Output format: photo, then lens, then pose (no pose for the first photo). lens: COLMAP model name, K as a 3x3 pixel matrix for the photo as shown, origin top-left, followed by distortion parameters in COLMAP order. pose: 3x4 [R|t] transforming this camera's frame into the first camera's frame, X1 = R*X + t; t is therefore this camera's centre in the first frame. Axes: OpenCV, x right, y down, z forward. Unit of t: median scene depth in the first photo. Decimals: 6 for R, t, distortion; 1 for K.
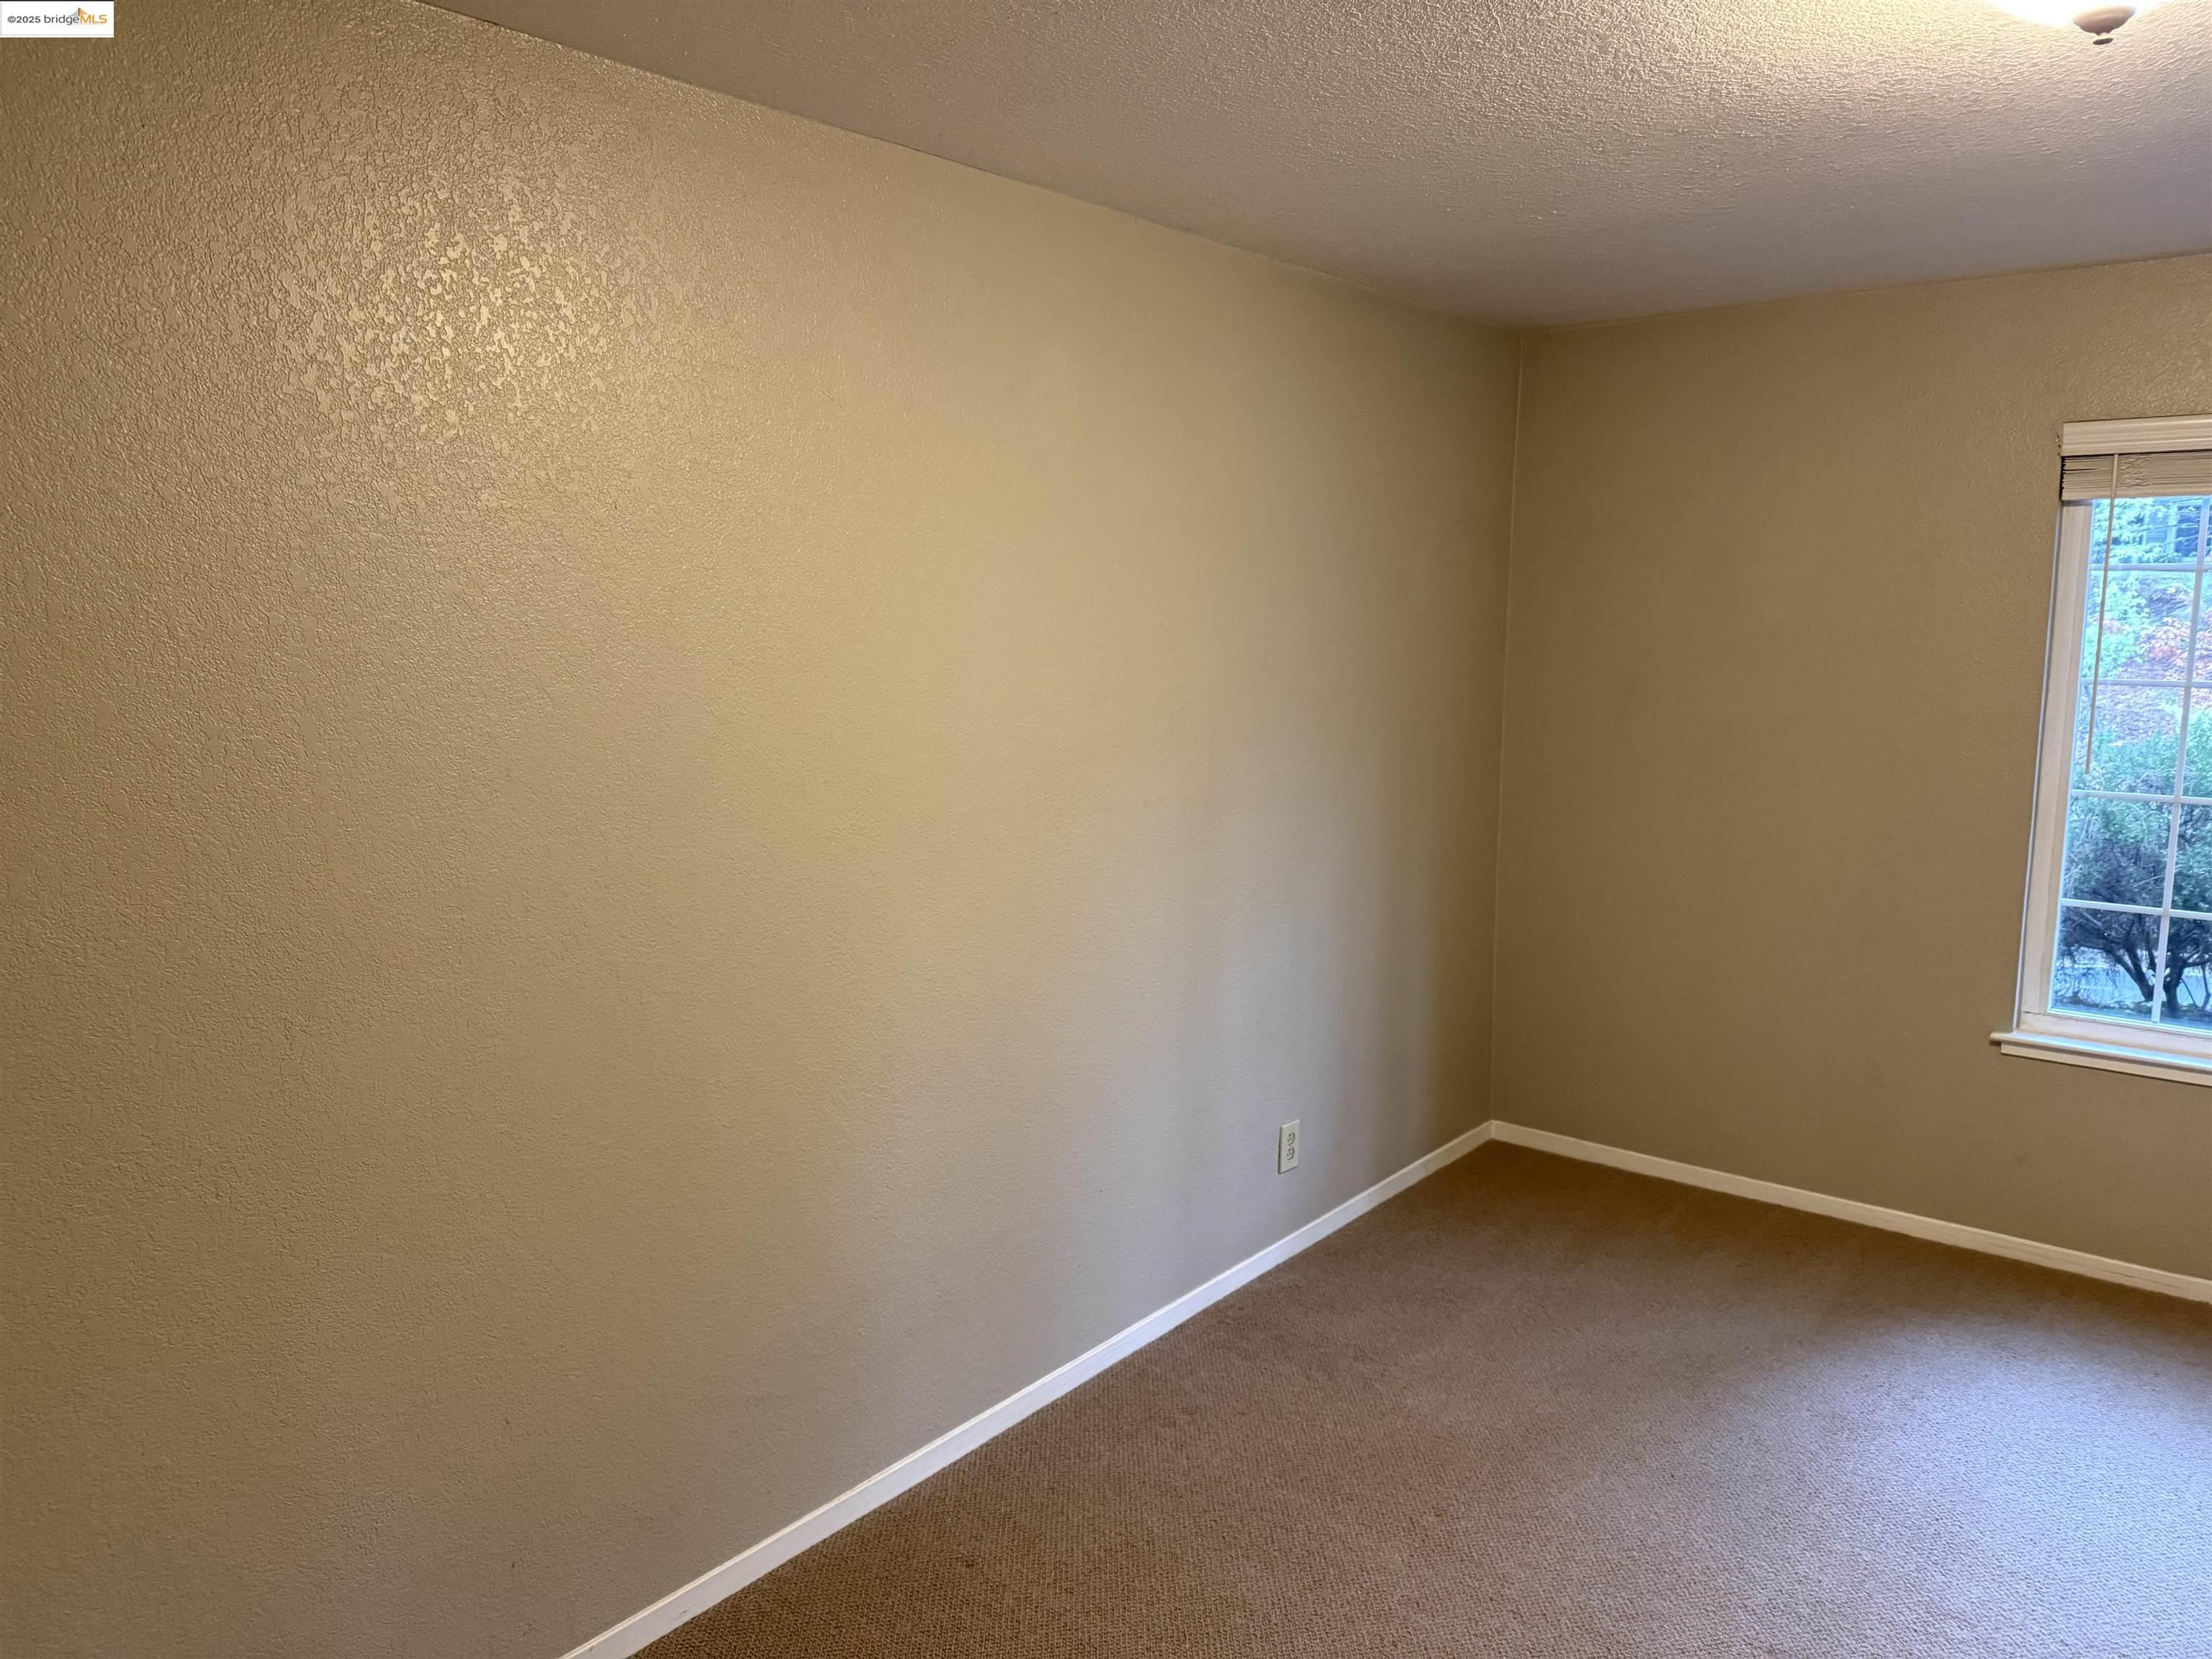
lens RADIAL K [[1532.6, 0, 1138.4], [0, 1532.6, 837.0], [0, 0, 1]] dist [0.106471, -0.148939]
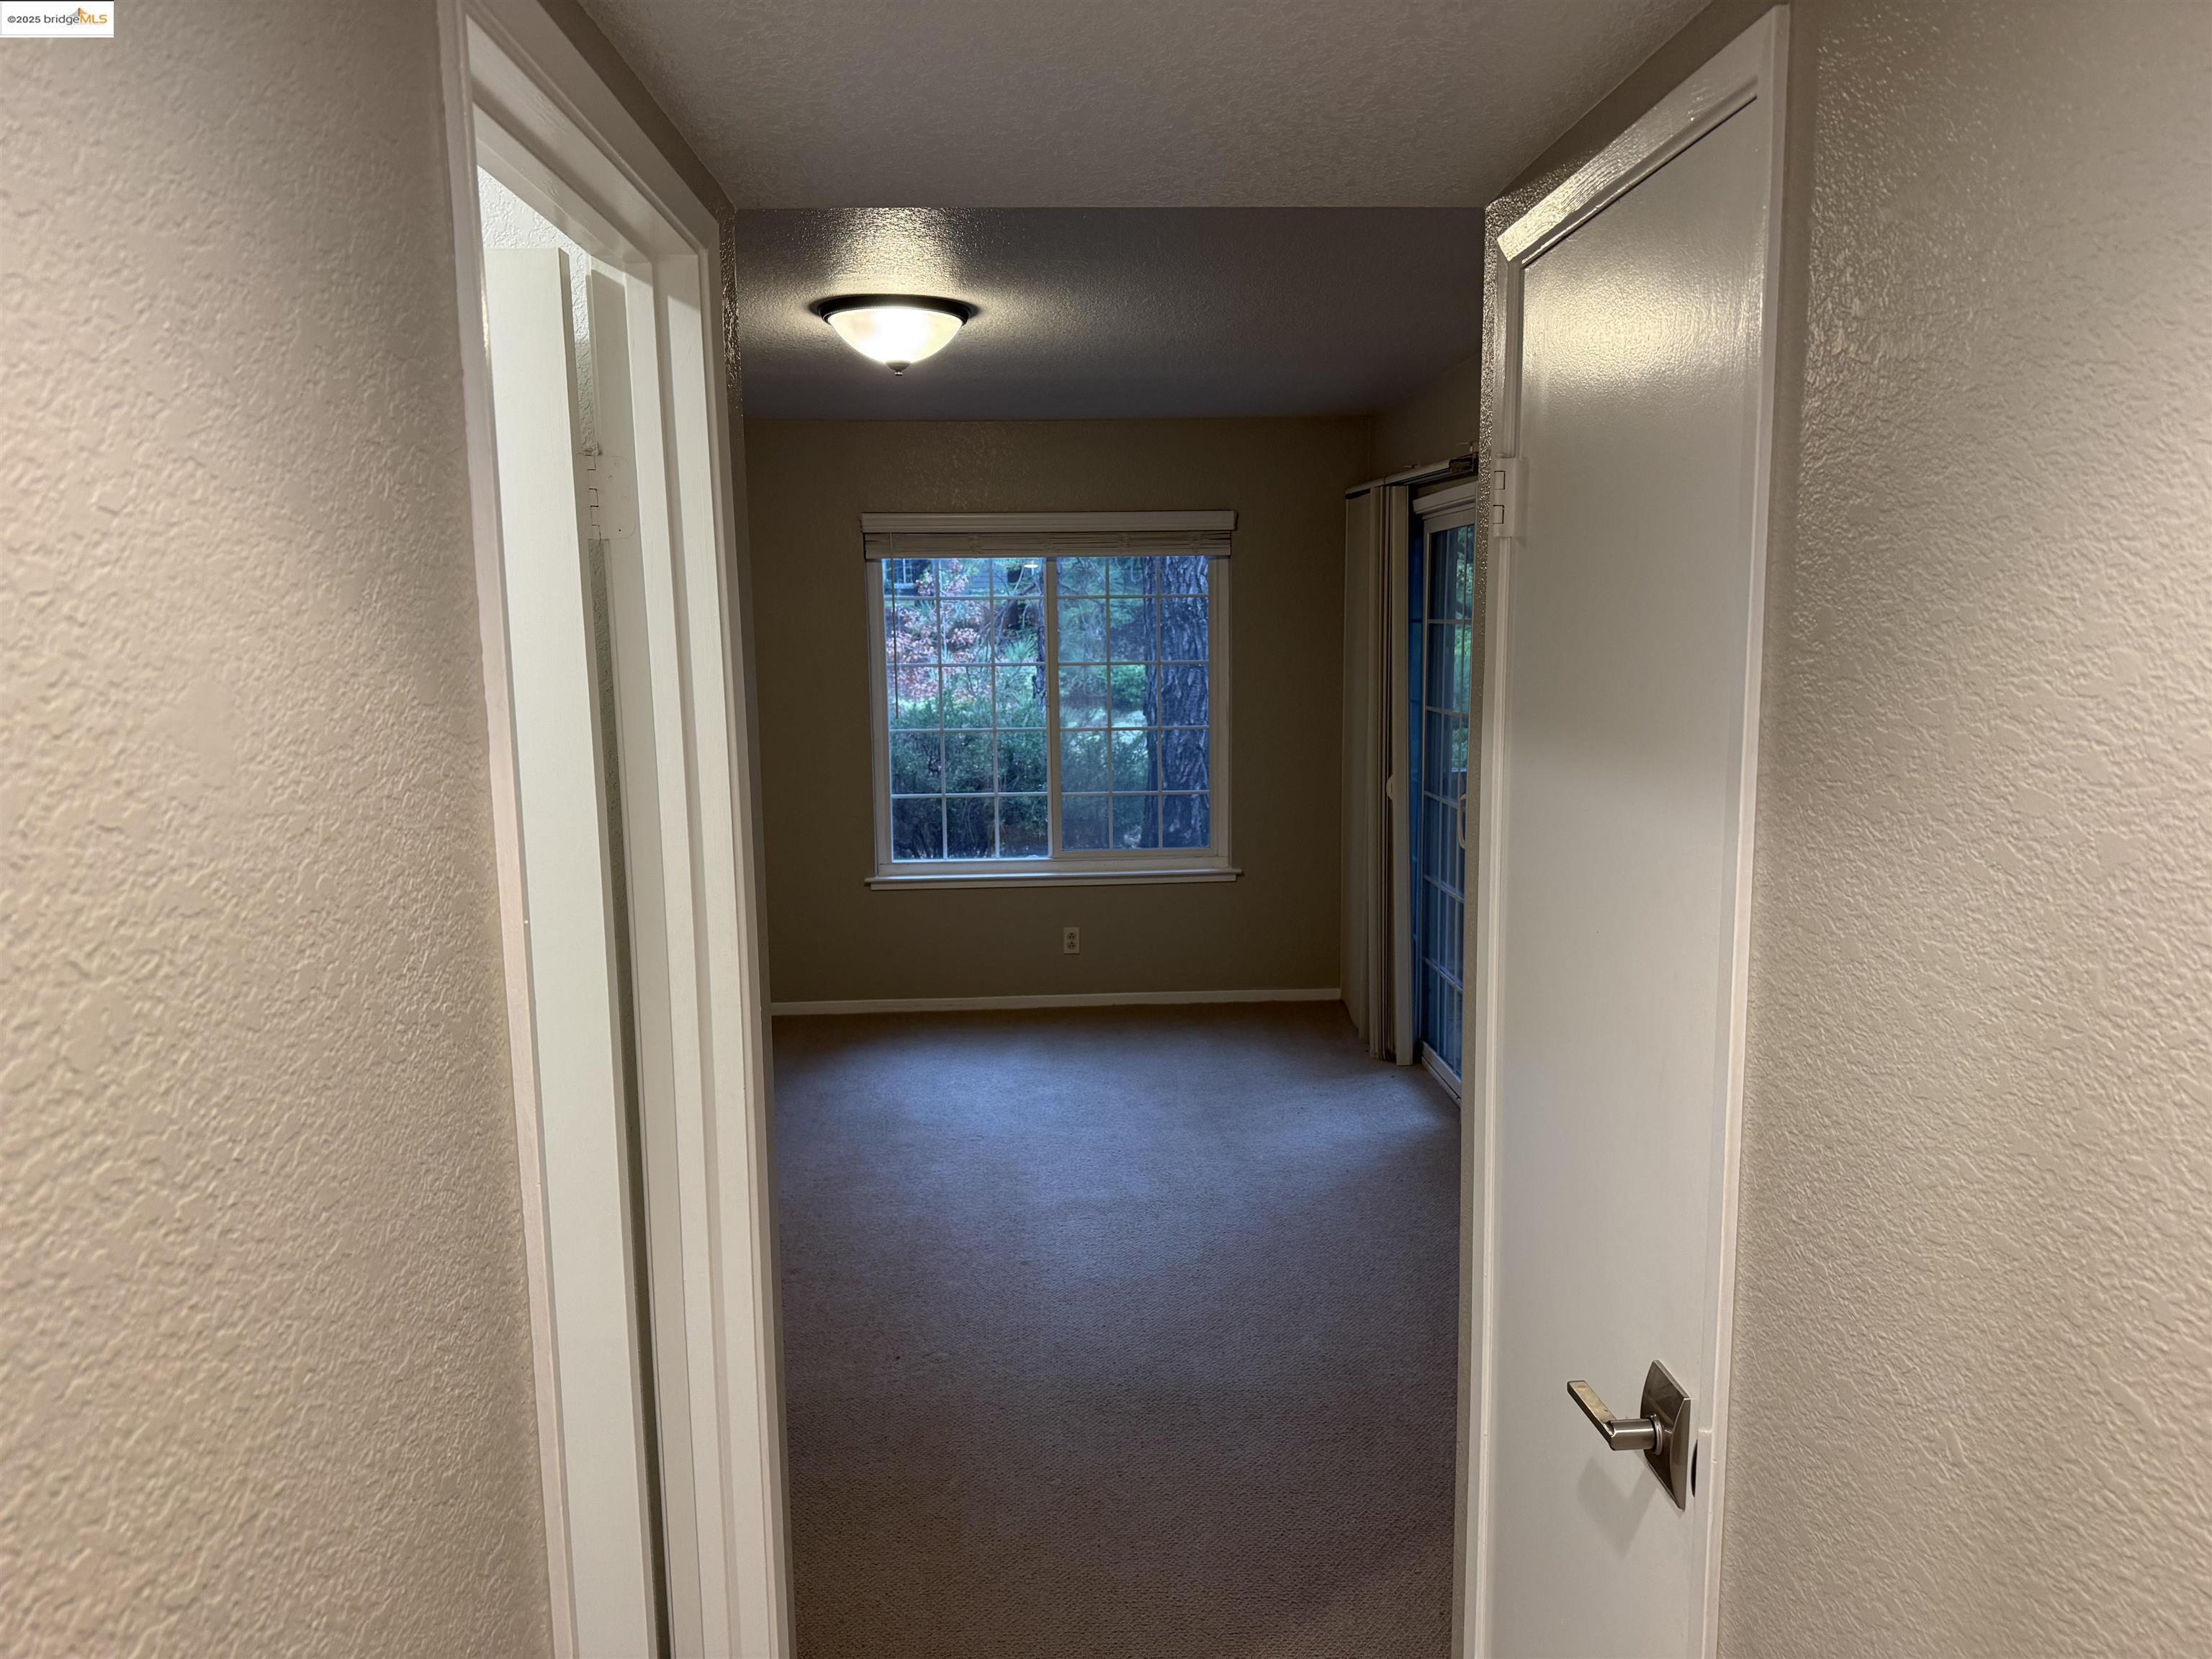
lens RADIAL K [[1532.6, 0, 1138.4], [0, 1532.6, 837.0], [0, 0, 1]] dist [0.106471, -0.148939]
pose [[0.741621, -0.099456, 0.663405, -0.316600], [0.108490, 0.993712, 0.027694, 0.067645], [-0.661988, 0.051434, 0.747747, -0.414300]]
